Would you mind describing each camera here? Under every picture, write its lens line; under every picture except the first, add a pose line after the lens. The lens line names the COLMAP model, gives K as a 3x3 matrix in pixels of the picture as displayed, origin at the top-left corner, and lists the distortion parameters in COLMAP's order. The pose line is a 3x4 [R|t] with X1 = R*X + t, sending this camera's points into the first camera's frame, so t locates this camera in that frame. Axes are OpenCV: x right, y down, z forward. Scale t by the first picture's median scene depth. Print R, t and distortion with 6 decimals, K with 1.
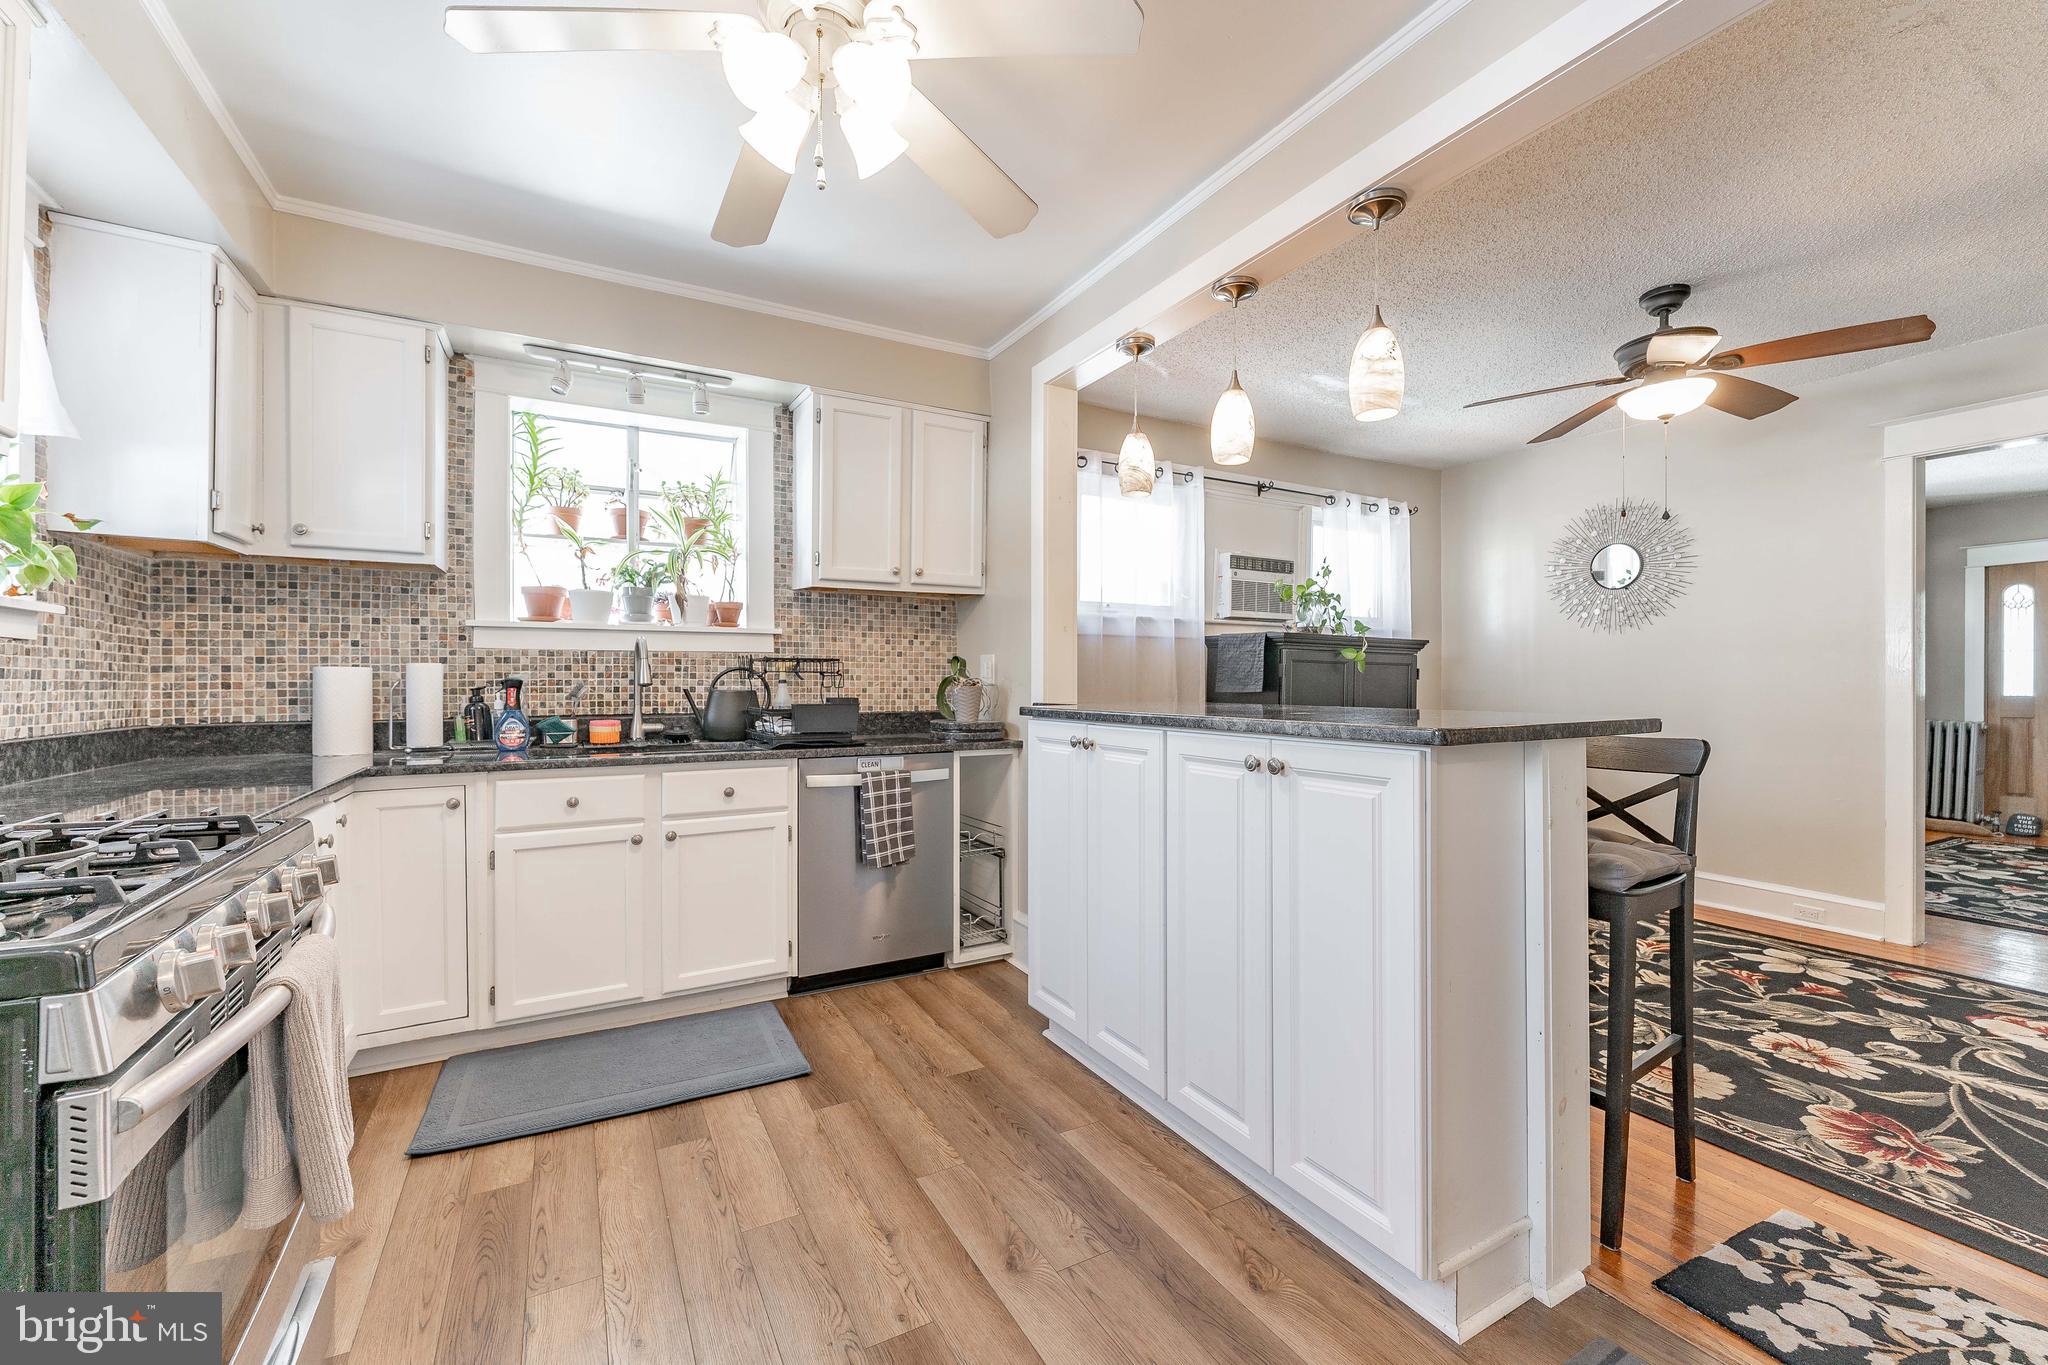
lens RADIAL K [[832.6, 0, 1026.8], [0, 832.6, 676.9], [0, 0, 1]] dist [0.001280, -0.001495]
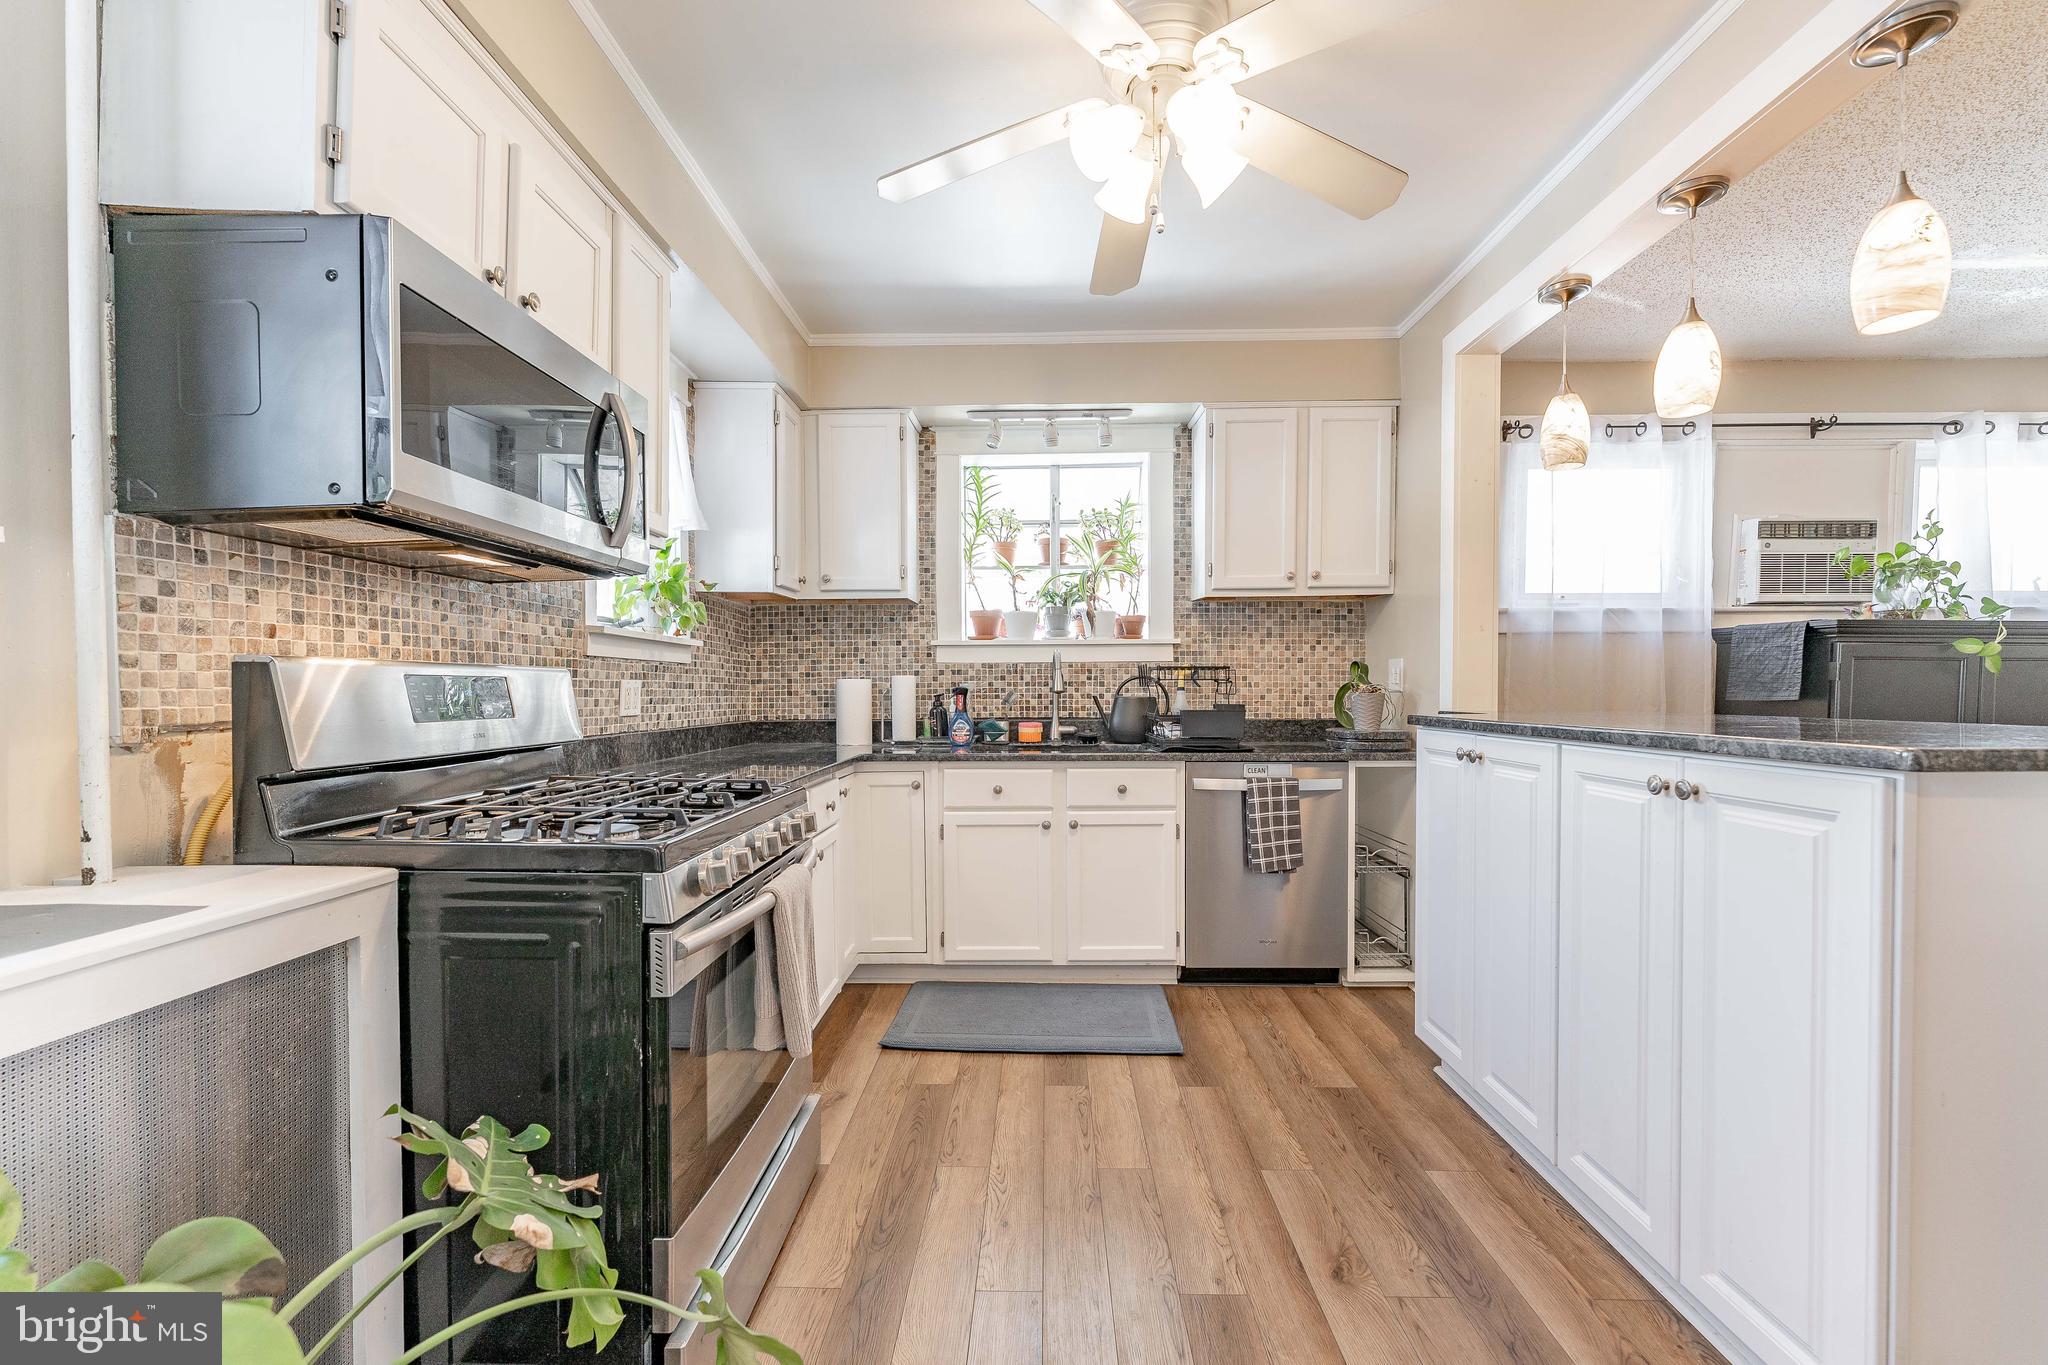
lens RADIAL K [[846.2, 0, 1027.3], [0, 846.2, 699.1], [0, 0, 1]] dist [-0.000444, -0.000310]
pose [[0.862583, 0.002406, -0.505910, 0.097286], [0.006697, 0.999847, 0.016174, 0.000089], [0.505871, -0.017339, 0.862435, -0.026885]]
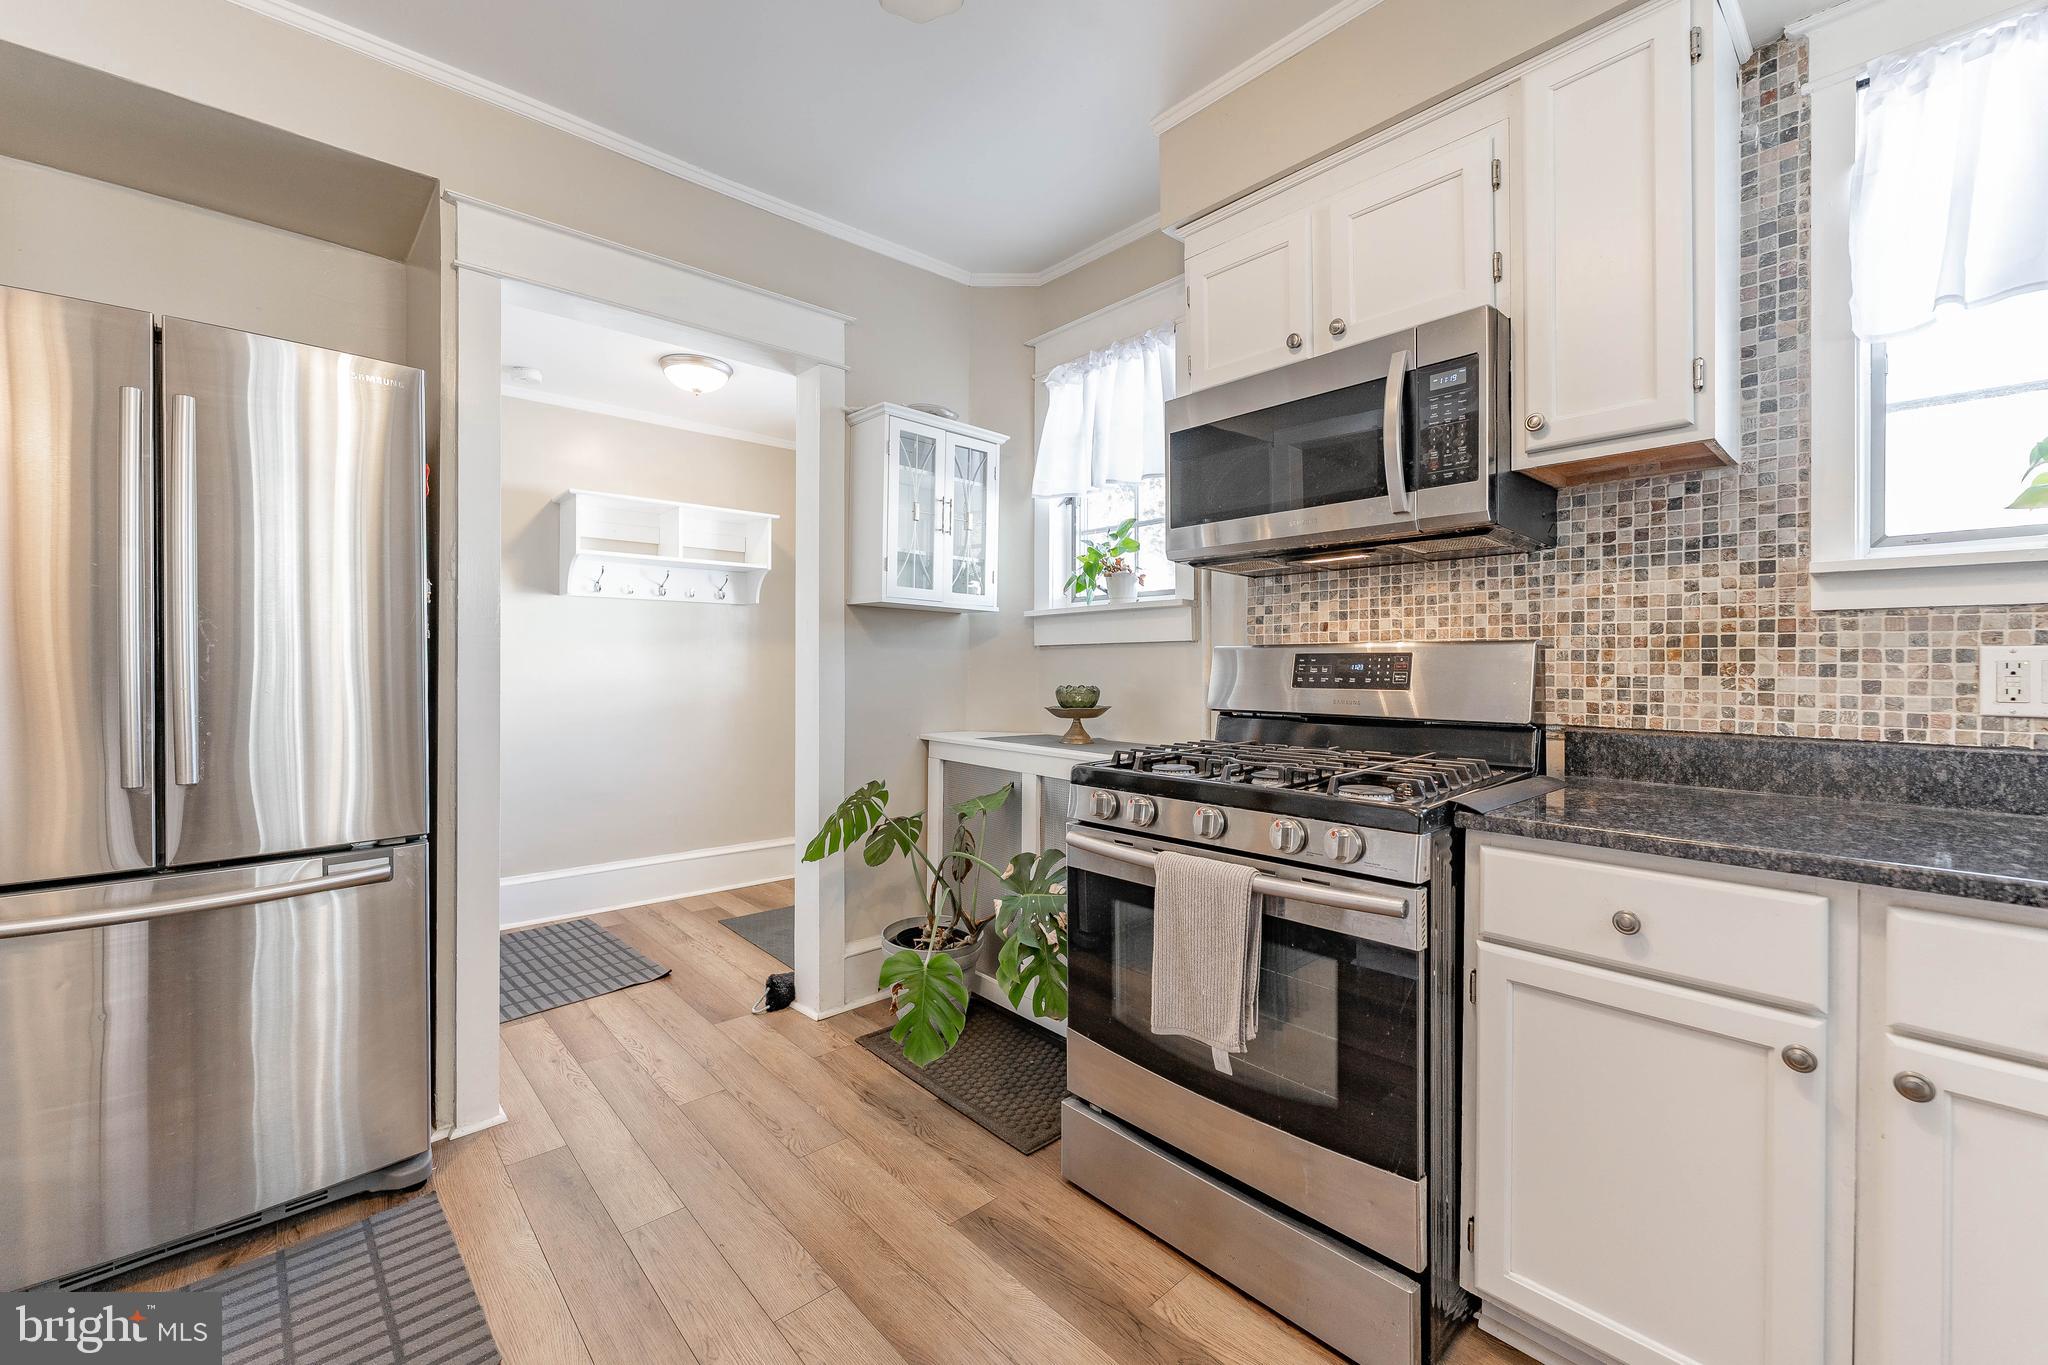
lens RADIAL K [[838.4, 0, 1017.8], [0, 838.4, 675.3], [0, 0, 1]] dist [-0.000466, -0.000384]
pose [[-0.977465, -0.001175, -0.211095, -0.099871], [-0.002291, 0.999985, 0.005039, 0.006408], [0.211085, 0.005409, -0.977453, 0.870484]]
